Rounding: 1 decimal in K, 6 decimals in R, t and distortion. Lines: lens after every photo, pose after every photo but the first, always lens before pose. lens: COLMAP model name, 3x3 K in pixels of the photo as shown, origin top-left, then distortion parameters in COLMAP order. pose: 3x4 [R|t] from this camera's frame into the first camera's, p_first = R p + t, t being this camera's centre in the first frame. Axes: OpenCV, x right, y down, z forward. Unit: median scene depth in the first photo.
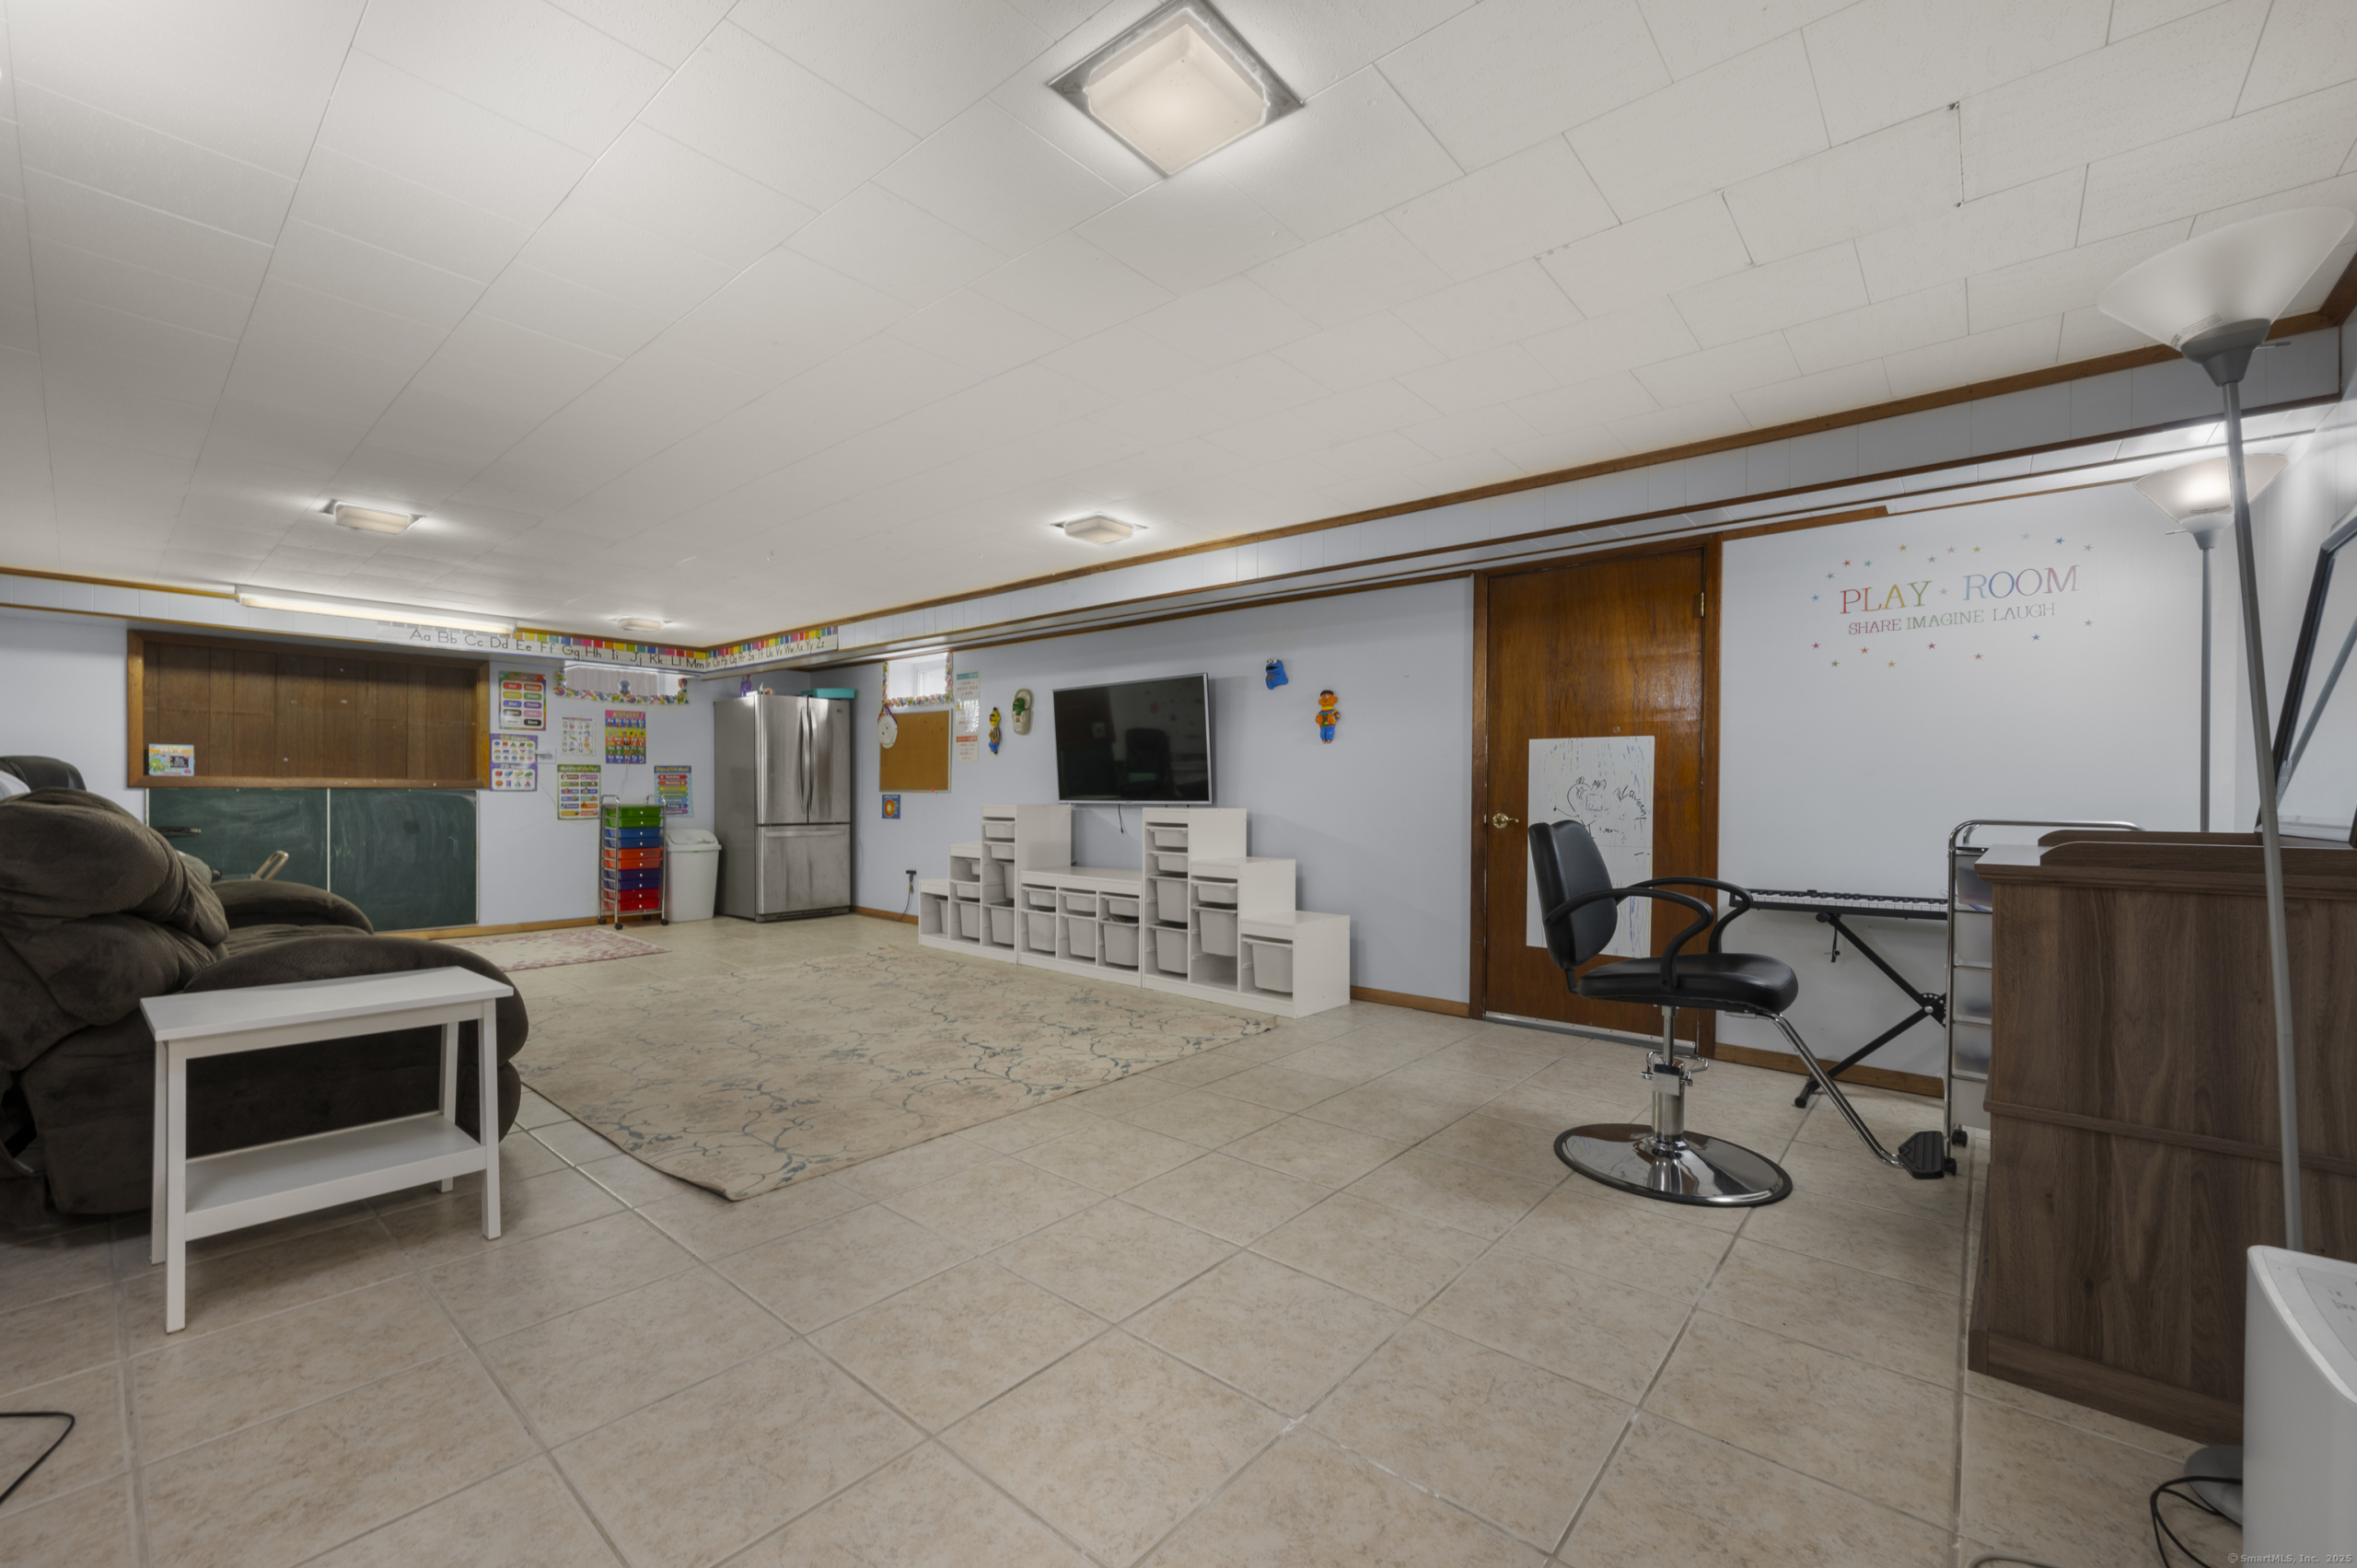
lens RADIAL K [[951.3, 0, 1182.1], [0, 951.3, 787.4], [0, 0, 1]] dist [0.001762, -0.000003]
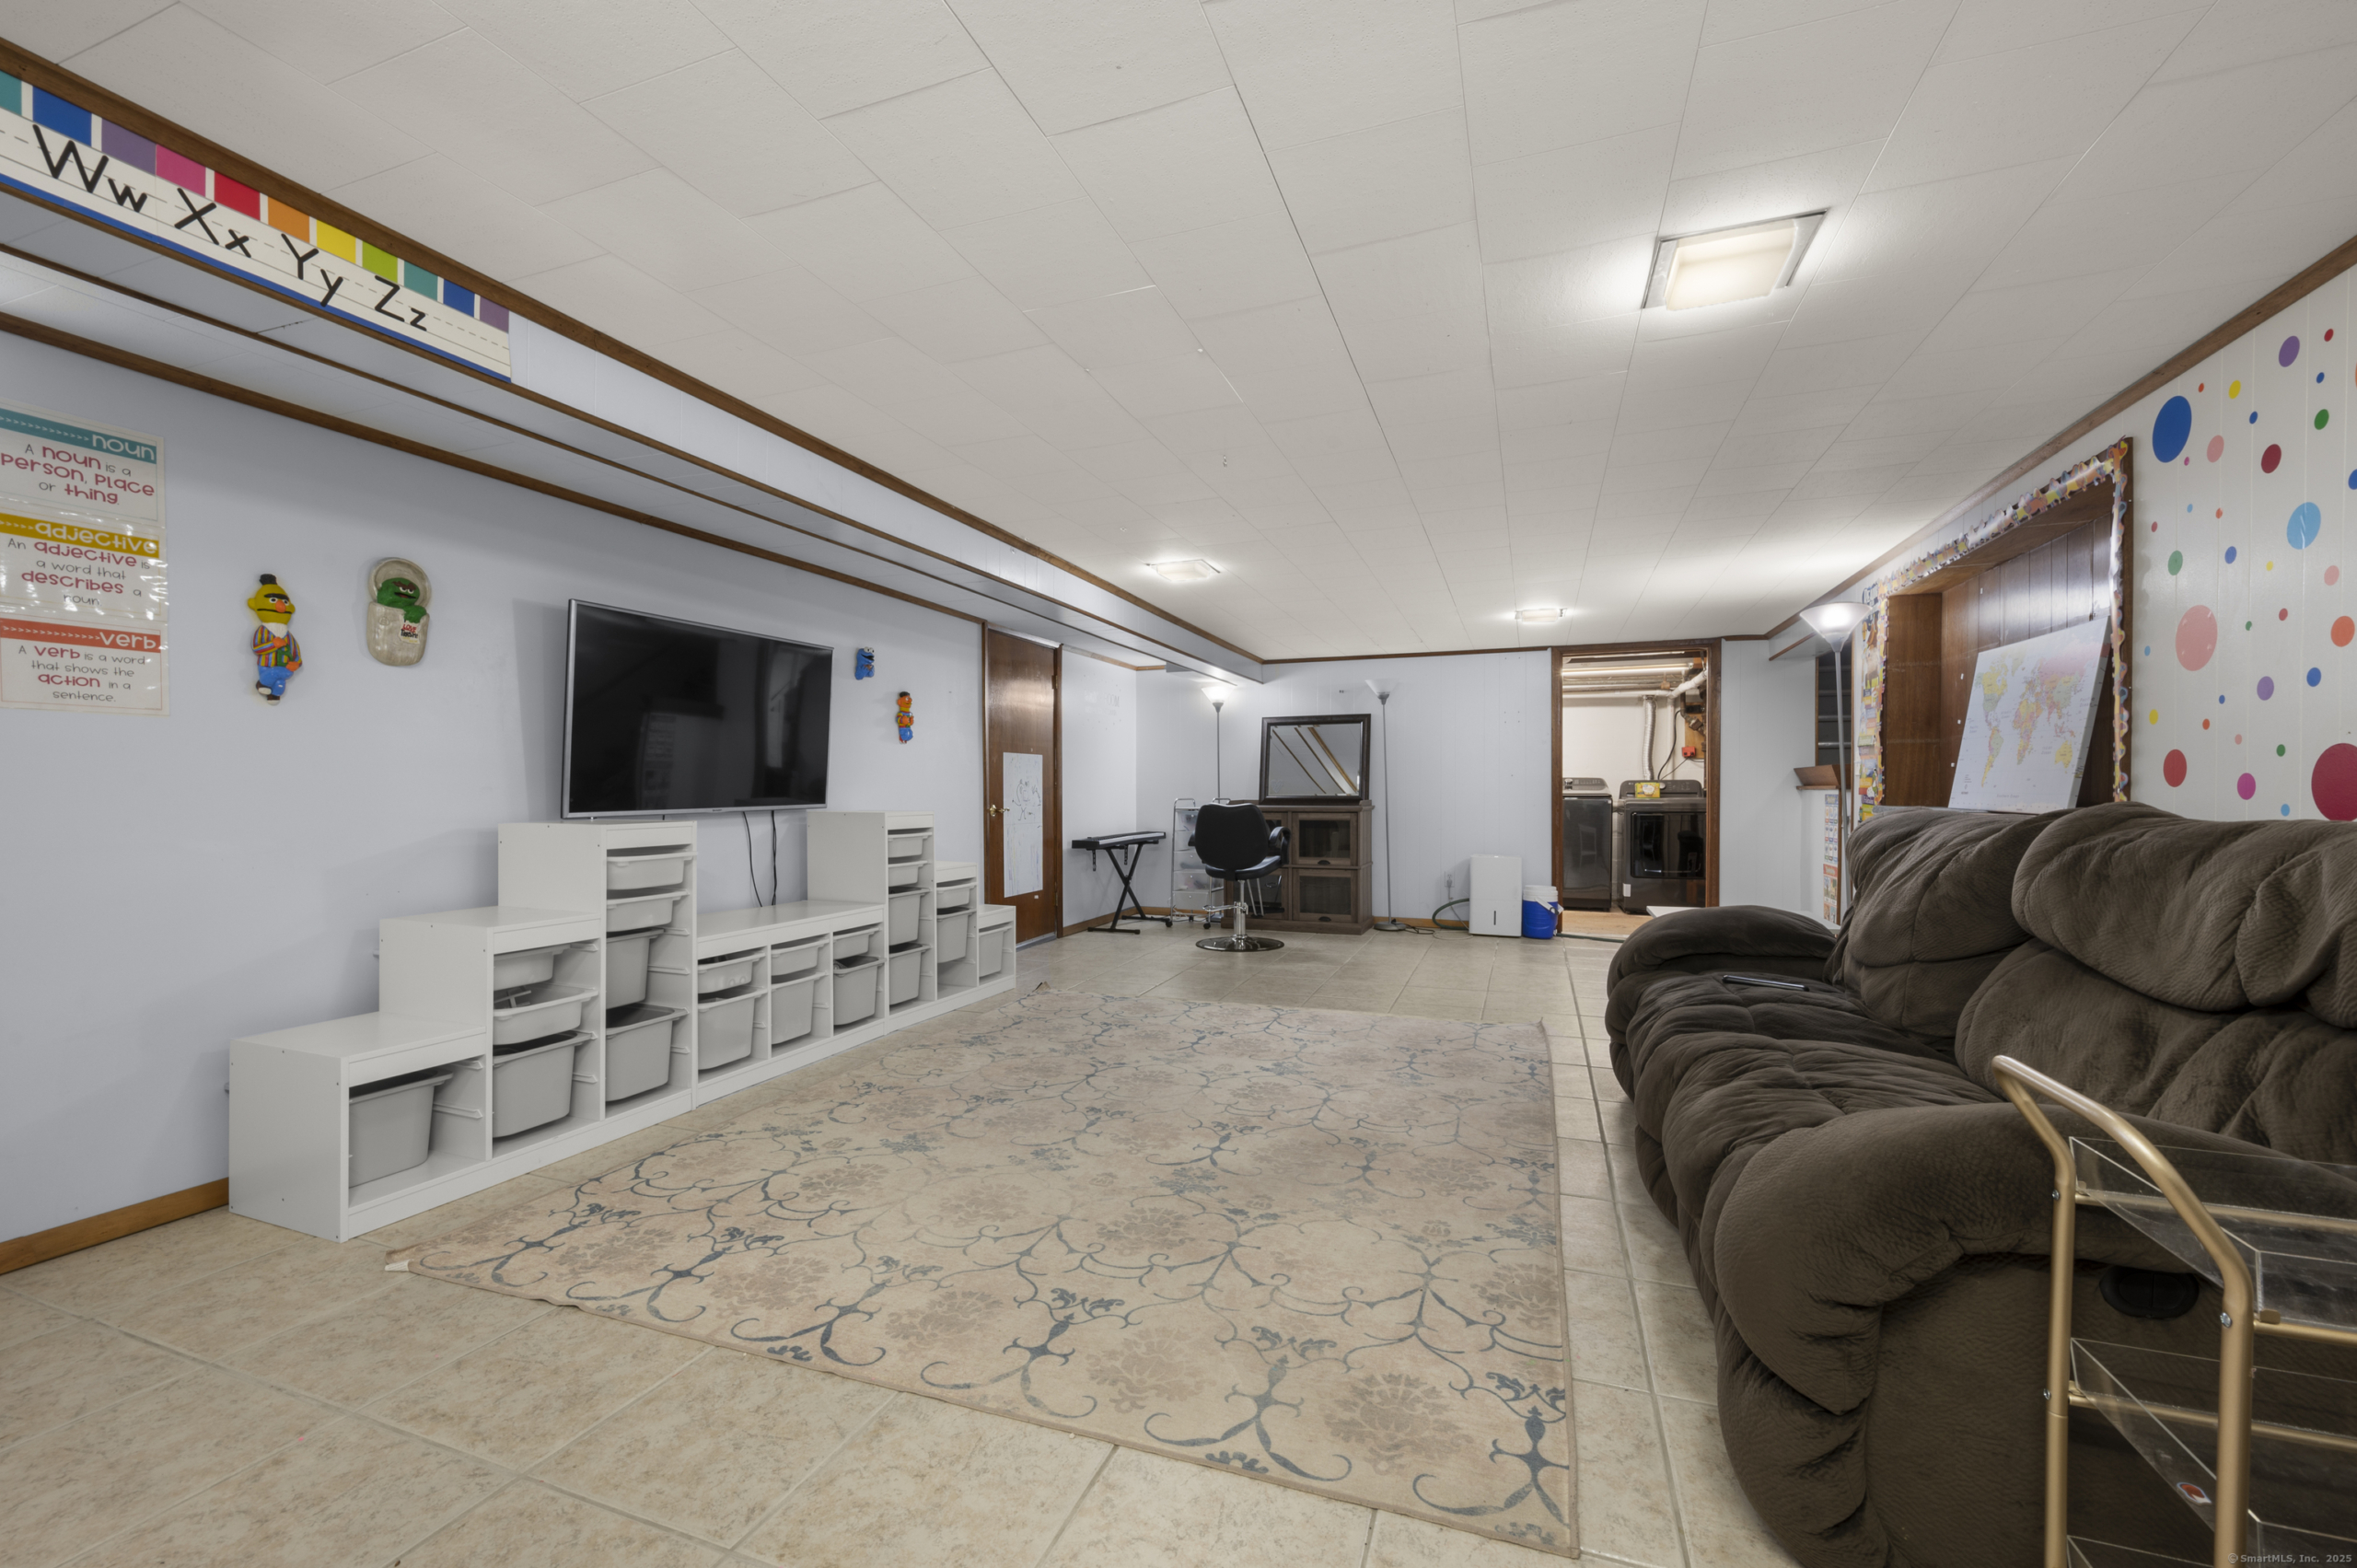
lens RADIAL K [[951.3, 0, 1182.1], [0, 951.3, 787.4], [0, 0, 1]] dist [0.001762, -0.000003]
pose [[-0.347586, -0.005862, 0.937630, -1.100220], [-0.005102, 0.999977, 0.004360, -0.006484], [-0.937634, -0.003269, -0.347608, 1.294967]]
